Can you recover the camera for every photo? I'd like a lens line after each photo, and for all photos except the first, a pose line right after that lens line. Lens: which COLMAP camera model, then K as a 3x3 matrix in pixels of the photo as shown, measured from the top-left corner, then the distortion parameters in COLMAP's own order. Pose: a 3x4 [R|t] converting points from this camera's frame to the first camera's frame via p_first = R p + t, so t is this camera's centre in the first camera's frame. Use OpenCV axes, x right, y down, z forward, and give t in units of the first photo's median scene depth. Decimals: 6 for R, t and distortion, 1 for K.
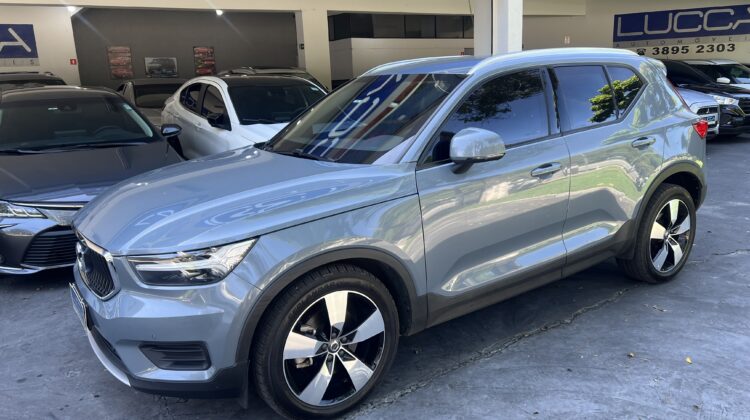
lens RADIAL K [[555.4, 0, 377.1], [0, 555.4, 211.1], [0, 0, 1]] dist [0.040695, -0.027607]
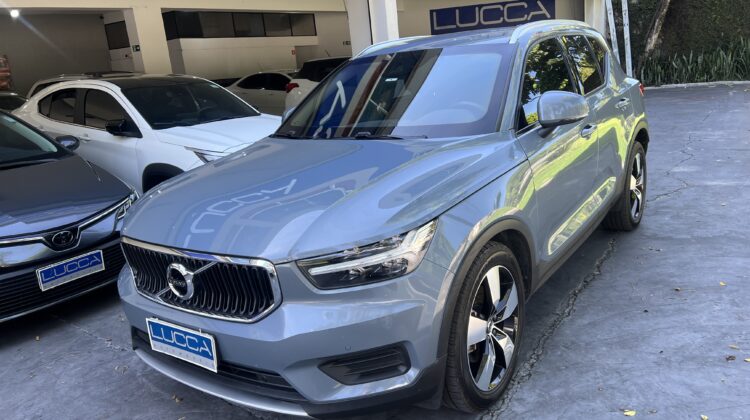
lens RADIAL K [[555.4, 0, 380.8], [0, 555.4, 213.7], [0, 0, 1]] dist [0.040695, -0.027607]
pose [[0.942753, -0.133869, 0.305445, -0.074109], [0.132976, 0.990833, 0.023828, 0.000896], [-0.305835, 0.018153, 0.951911, 0.021552]]
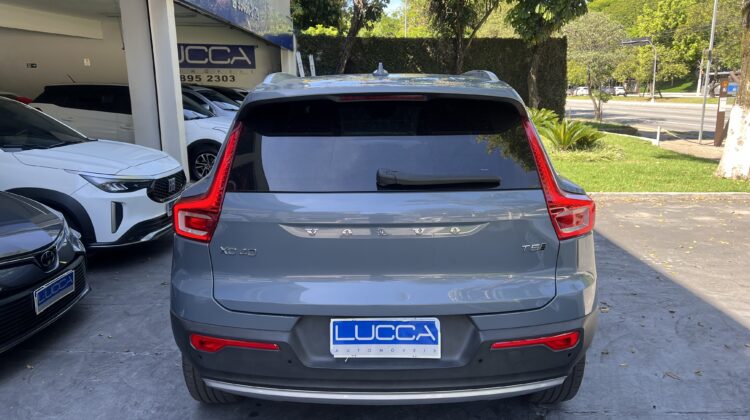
lens RADIAL K [[555.4, 0, 372.2], [0, 555.4, 208.7], [0, 0, 1]] dist [0.040695, -0.027607]
pose [[0.607642, -0.141353, 0.781531, -0.267630], [0.175949, 0.983541, 0.041089, -0.009276], [-0.774476, 0.112542, 0.622512, 0.049382]]
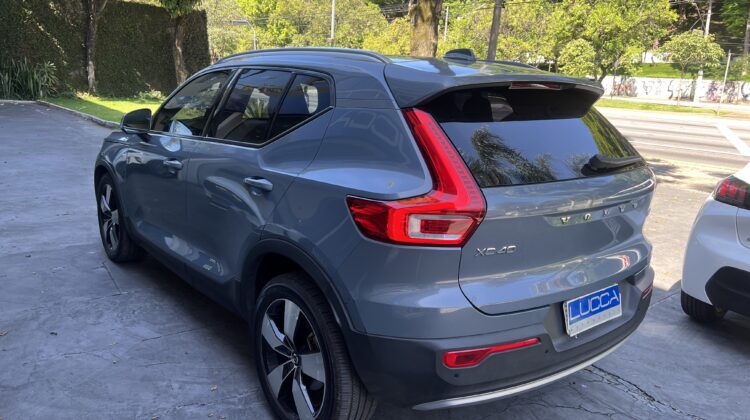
lens RADIAL K [[555.4, 0, 376.1], [0, 555.4, 207.6], [0, 0, 1]] dist [0.040695, -0.027607]
pose [[-0.034738, -0.209726, 0.977143, -0.311045], [0.187414, 0.959020, 0.212499, -0.048579], [-0.981667, 0.190512, 0.005991, 0.222260]]
